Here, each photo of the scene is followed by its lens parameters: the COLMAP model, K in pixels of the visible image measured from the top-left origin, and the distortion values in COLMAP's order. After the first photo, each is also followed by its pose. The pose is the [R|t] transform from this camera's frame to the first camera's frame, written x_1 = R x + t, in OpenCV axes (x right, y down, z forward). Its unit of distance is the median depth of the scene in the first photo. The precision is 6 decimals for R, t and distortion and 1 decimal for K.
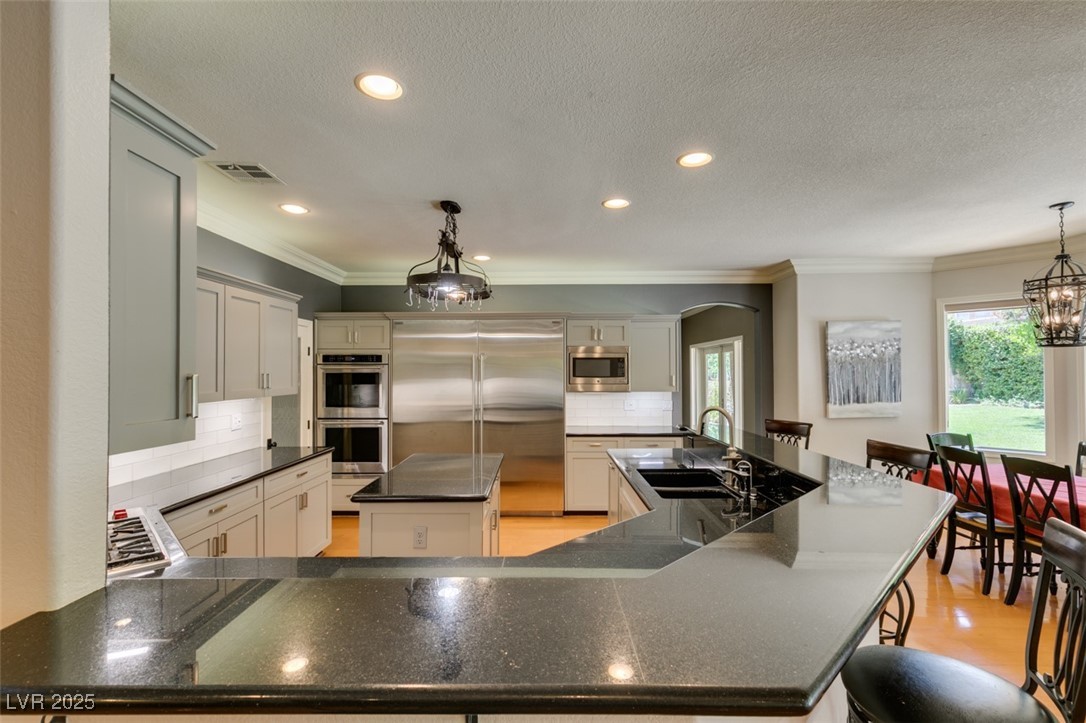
lens RADIAL K [[489.2, 0, 541.3], [0, 489.2, 362.4], [0, 0, 1]] dist [0.001141, -0.000571]
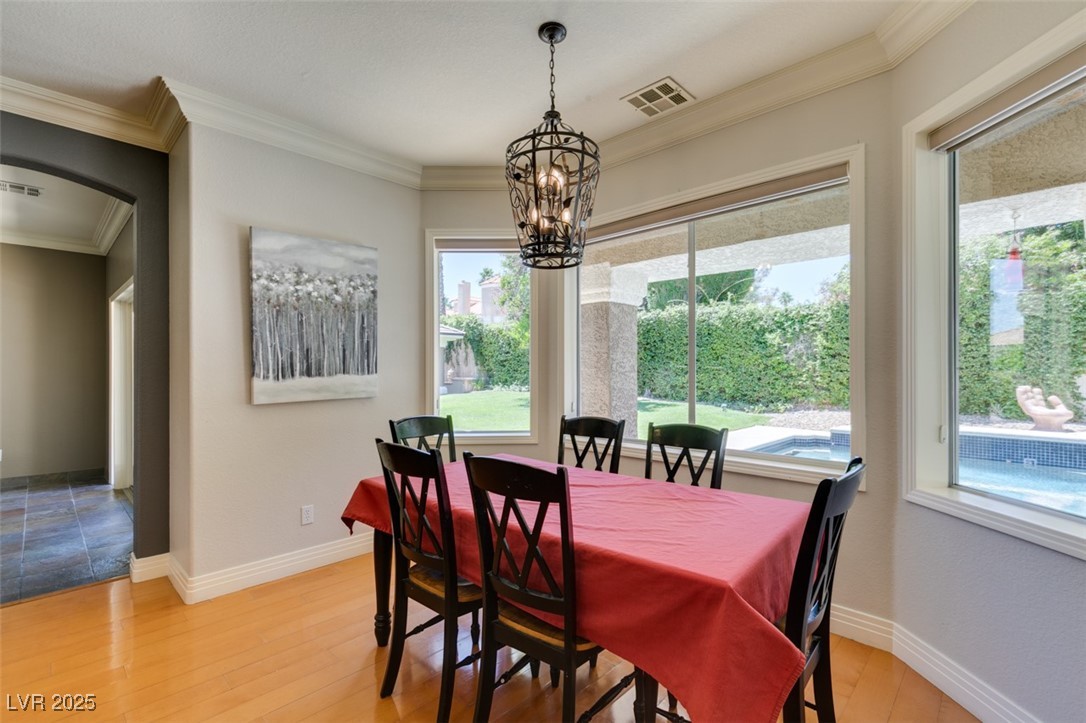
lens RADIAL K [[489.2, 0, 541.1], [0, 489.2, 366.1], [0, 0, 1]] dist [0.001141, -0.000571]
pose [[0.682017, 0.003520, 0.731328, 0.407571], [-0.013006, 0.999889, 0.007317, 0.063048], [-0.731221, -0.014502, 0.681987, 0.393909]]
